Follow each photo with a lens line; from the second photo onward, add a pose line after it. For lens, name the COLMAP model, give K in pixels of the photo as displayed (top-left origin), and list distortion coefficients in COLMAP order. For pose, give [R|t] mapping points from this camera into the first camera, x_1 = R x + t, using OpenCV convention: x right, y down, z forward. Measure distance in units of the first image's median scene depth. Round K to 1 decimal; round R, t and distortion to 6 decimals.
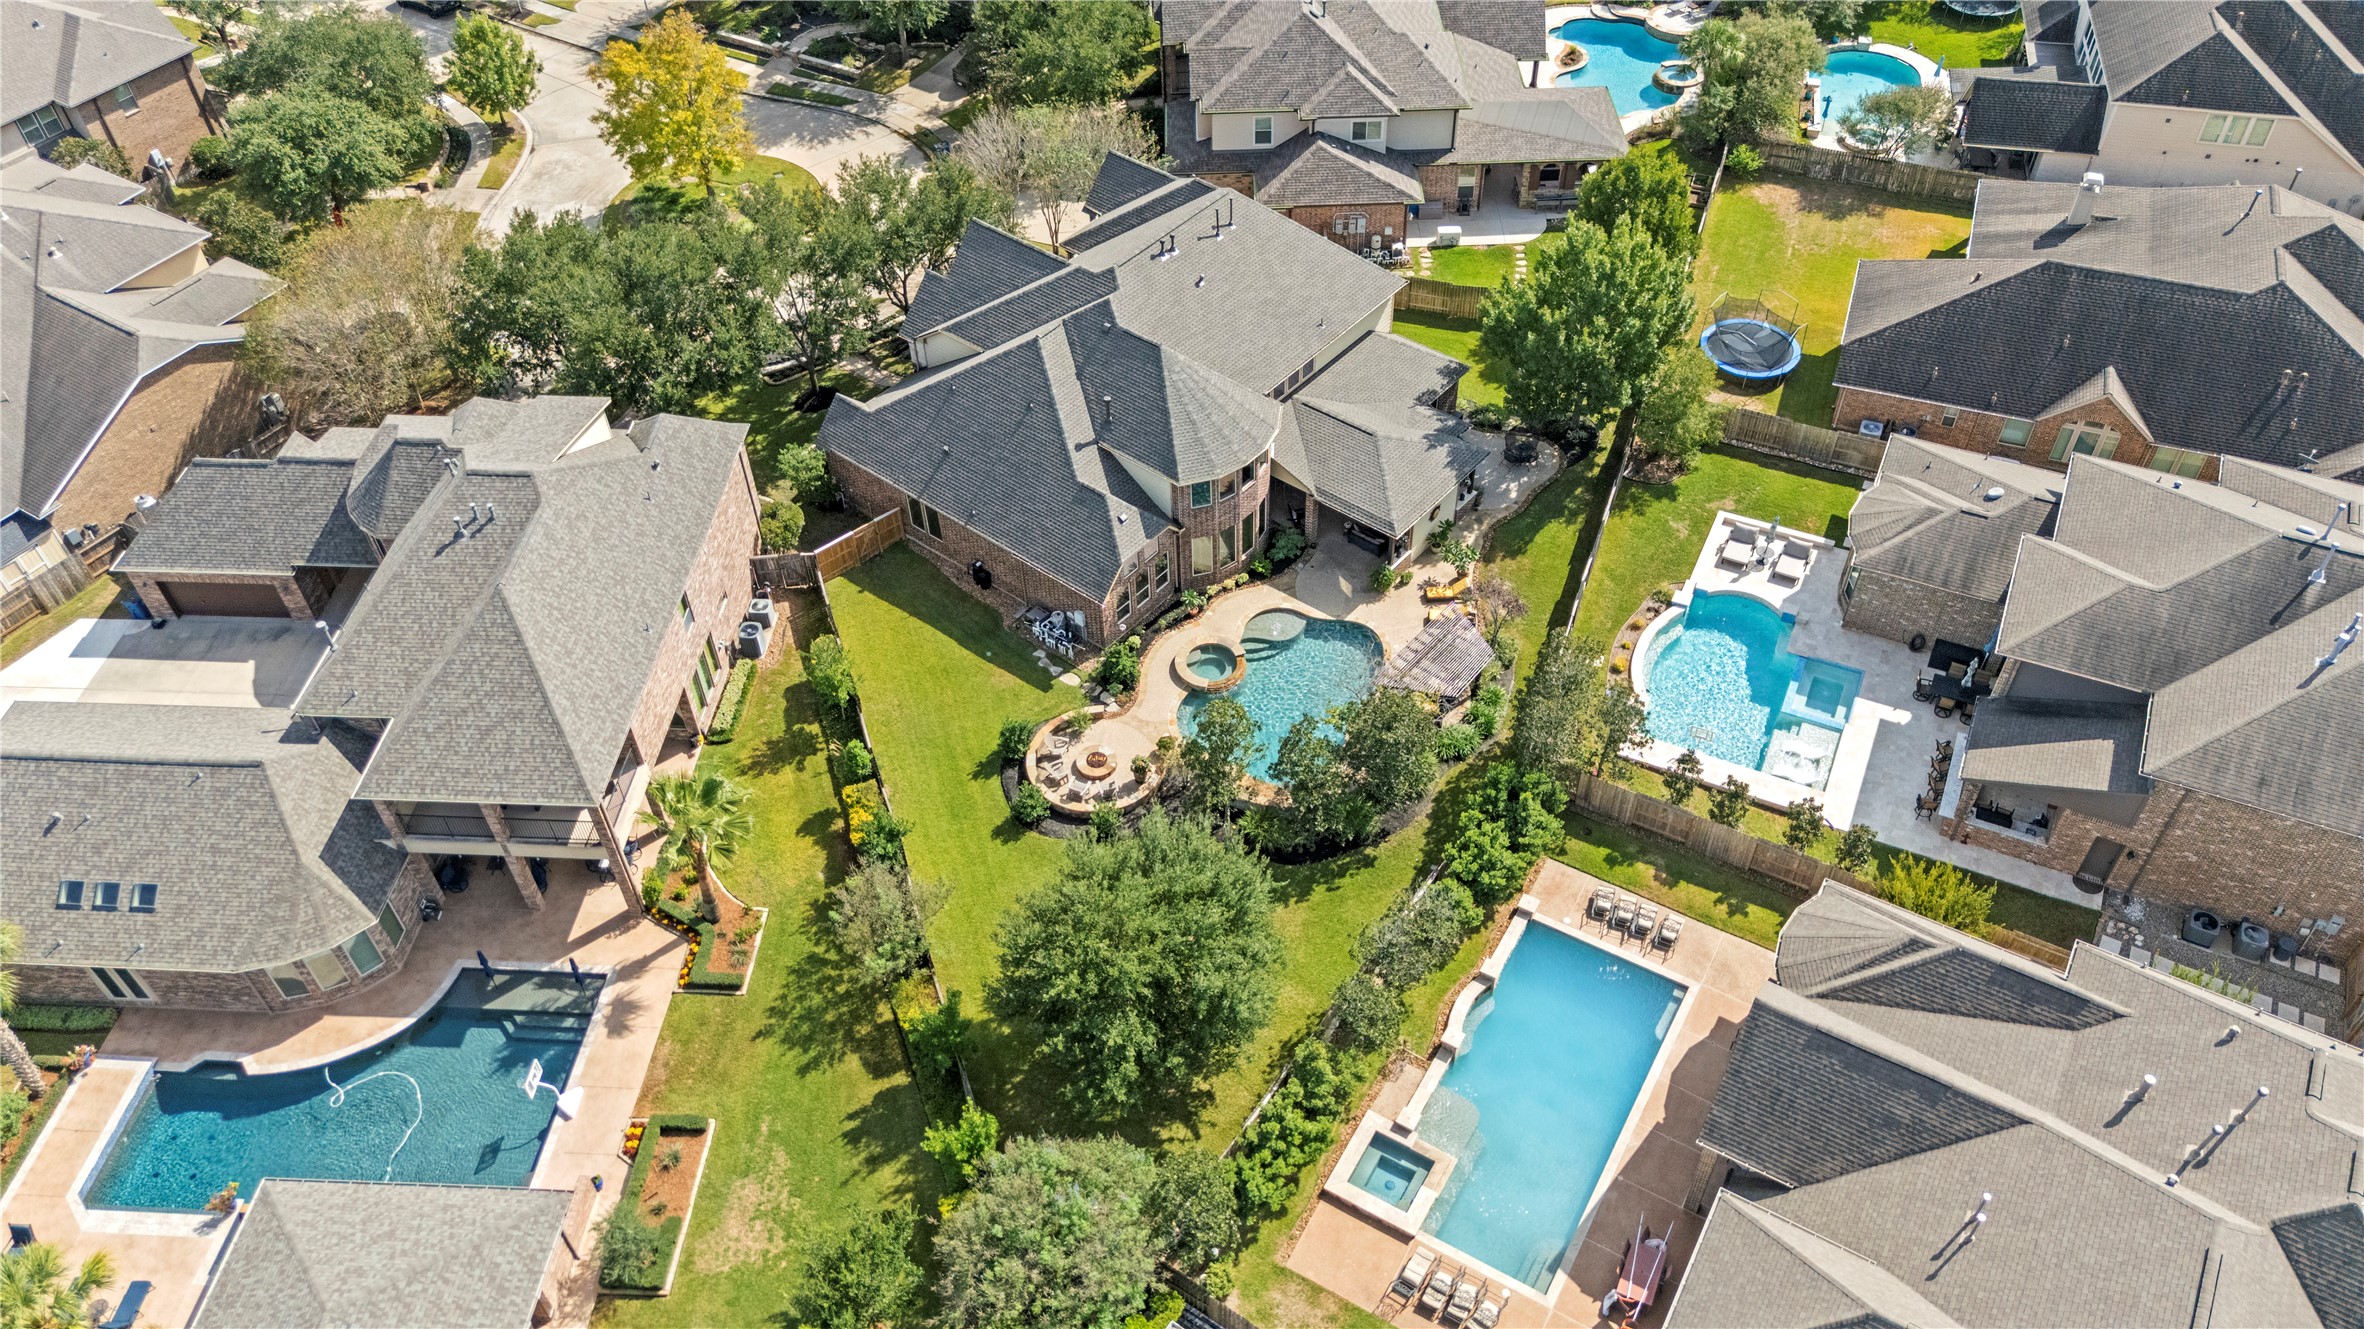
lens RADIAL K [[1729.5, 0, 1194.6], [0, 1729.5, 678.3], [0, 0, 1]] dist [0.071934, -0.060591]
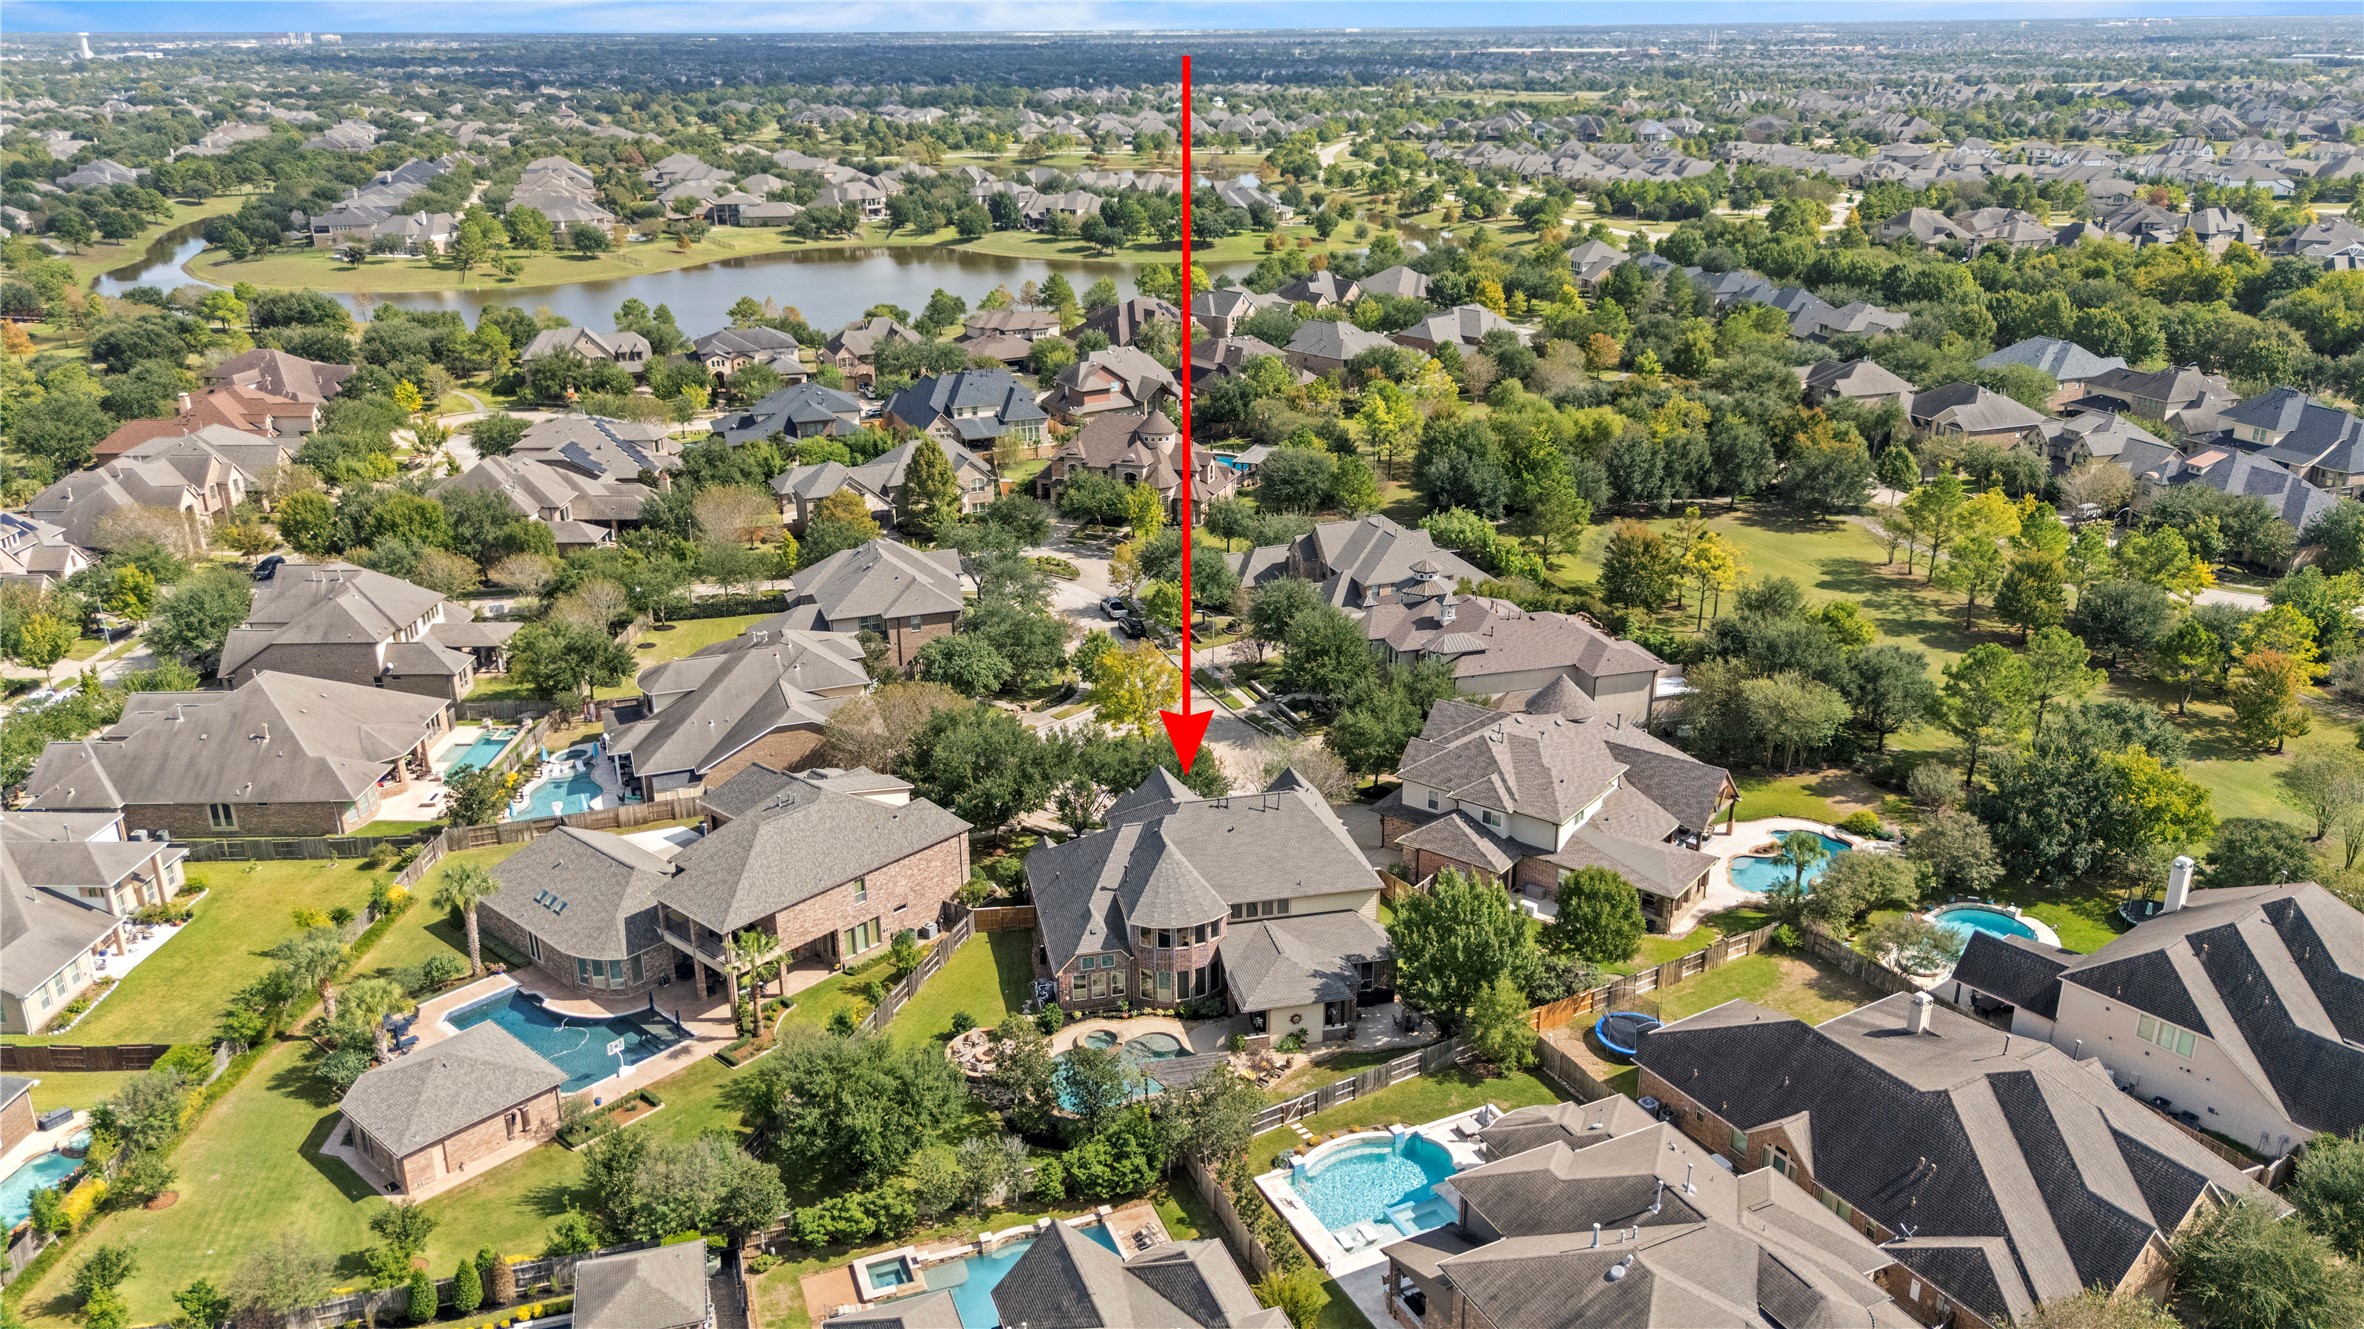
lens RADIAL K [[1729.5, 0, 1194.6], [0, 1729.5, 678.3], [0, 0, 1]] dist [0.071934, -0.060591]
pose [[0.787298, 0.232481, -0.571064, 0.852885], [-0.449100, 0.850823, -0.272781, 0.097236], [0.422458, 0.471225, 0.774259, -0.294265]]
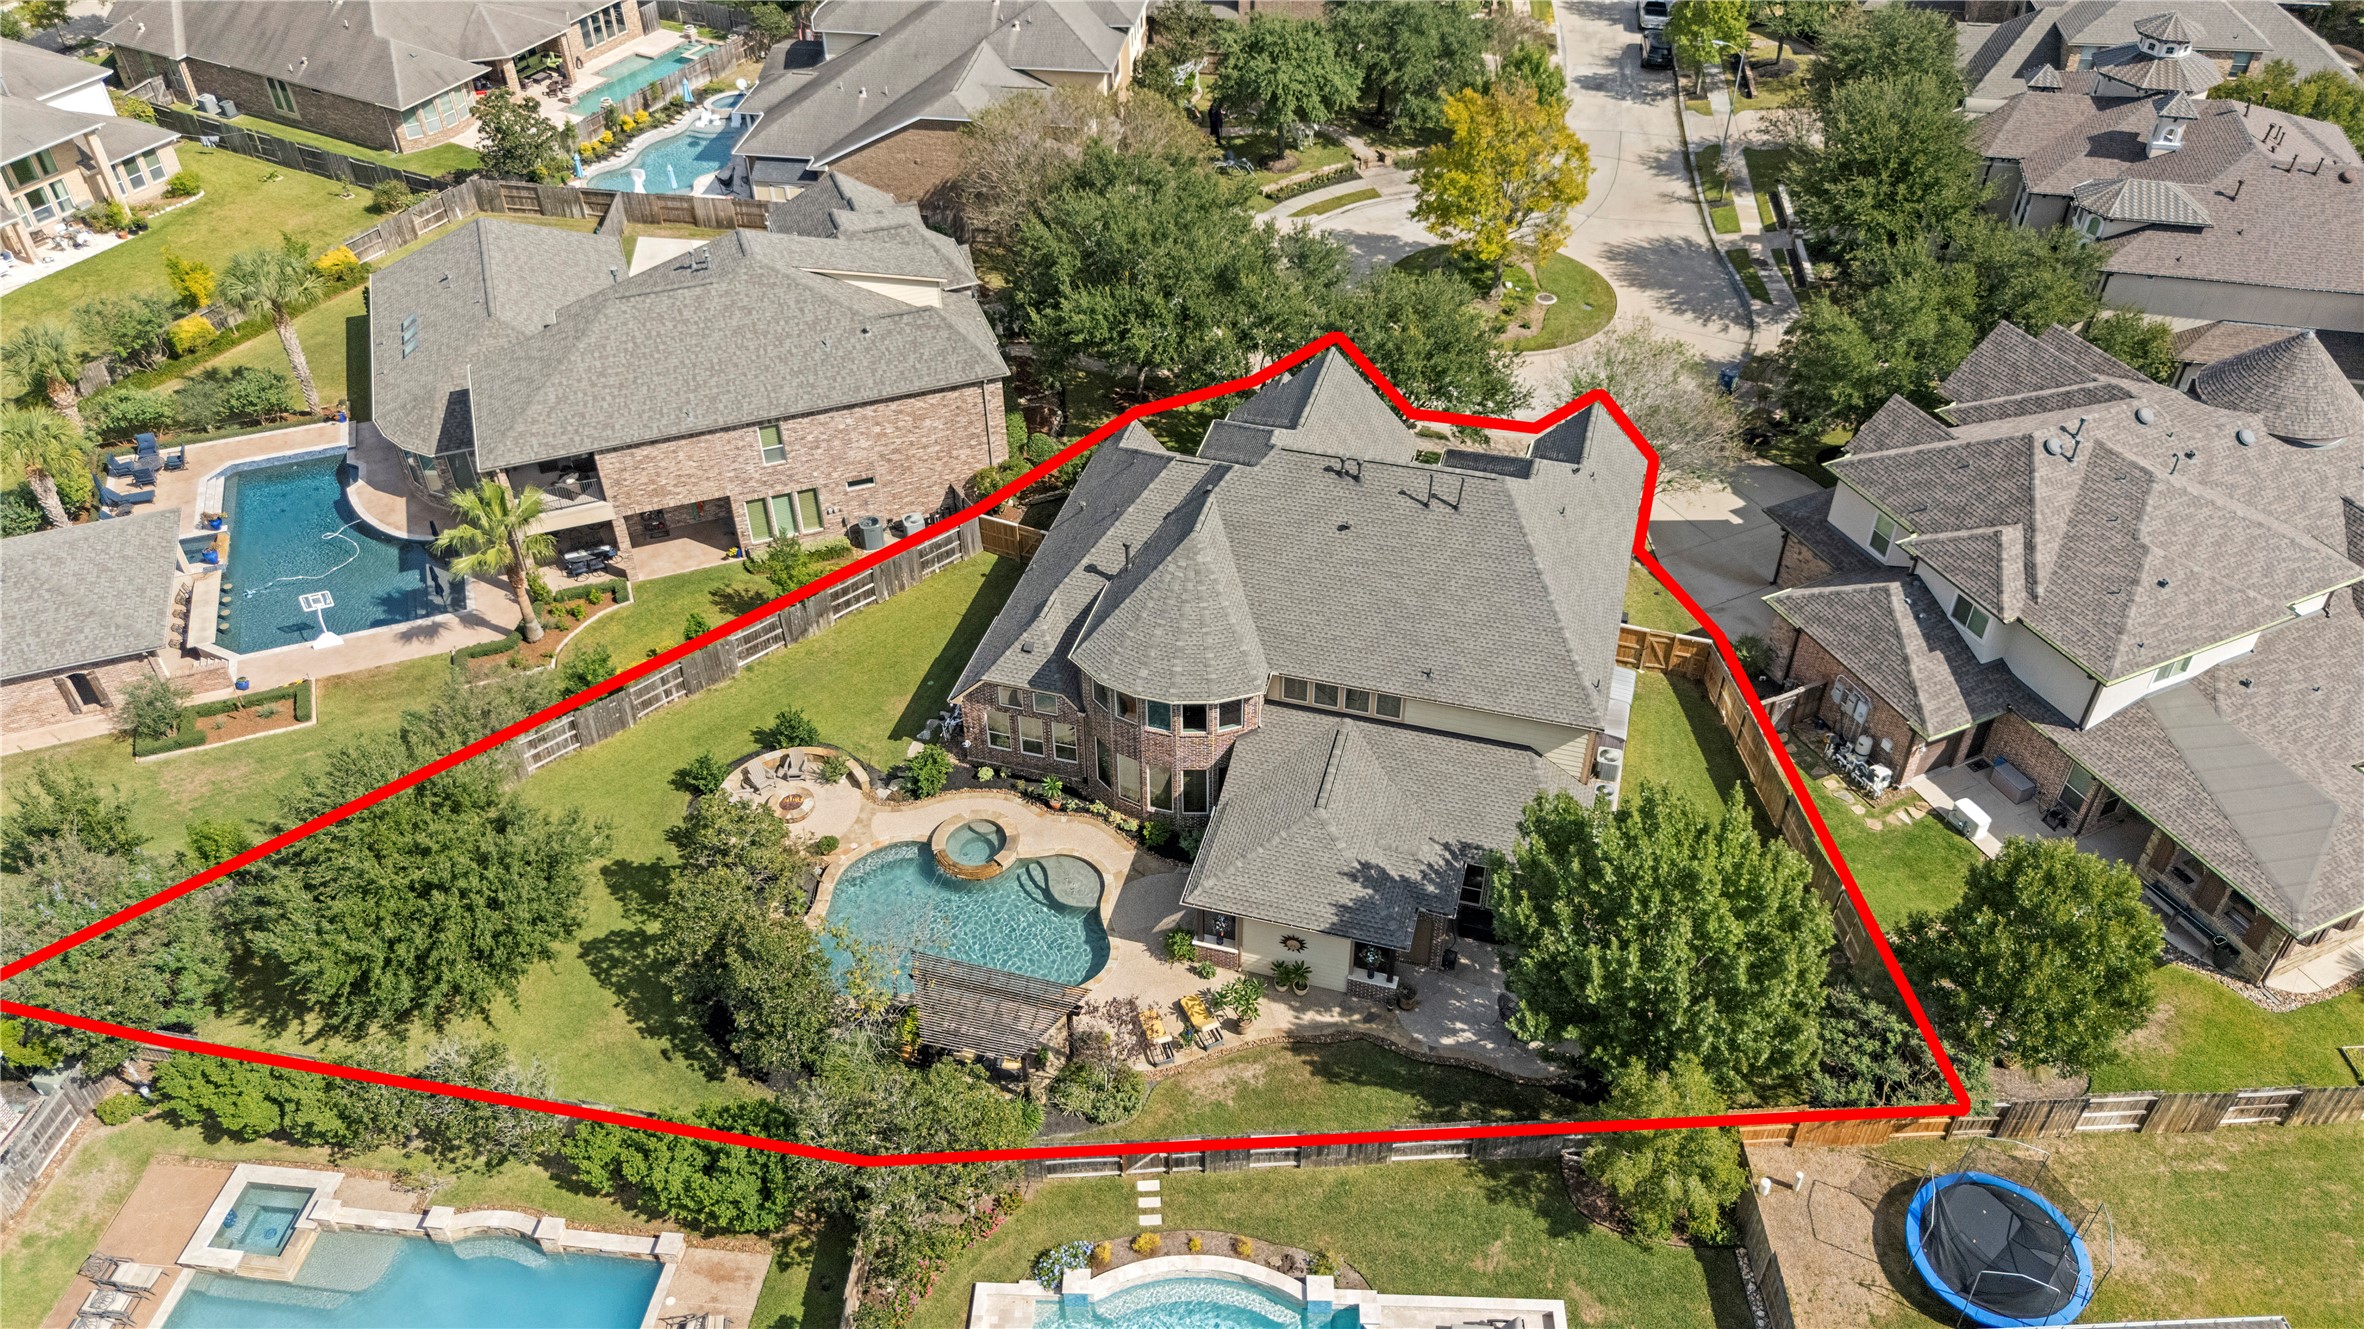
lens RADIAL K [[1729.5, 0, 1194.6], [0, 1729.5, 678.3], [0, 0, 1]] dist [0.071934, -0.060591]
pose [[0.405102, 0.612323, -0.678935, 0.562259], [-0.657374, 0.711179, 0.249166, -0.337280], [0.635415, 0.345377, 0.690625, 0.443997]]
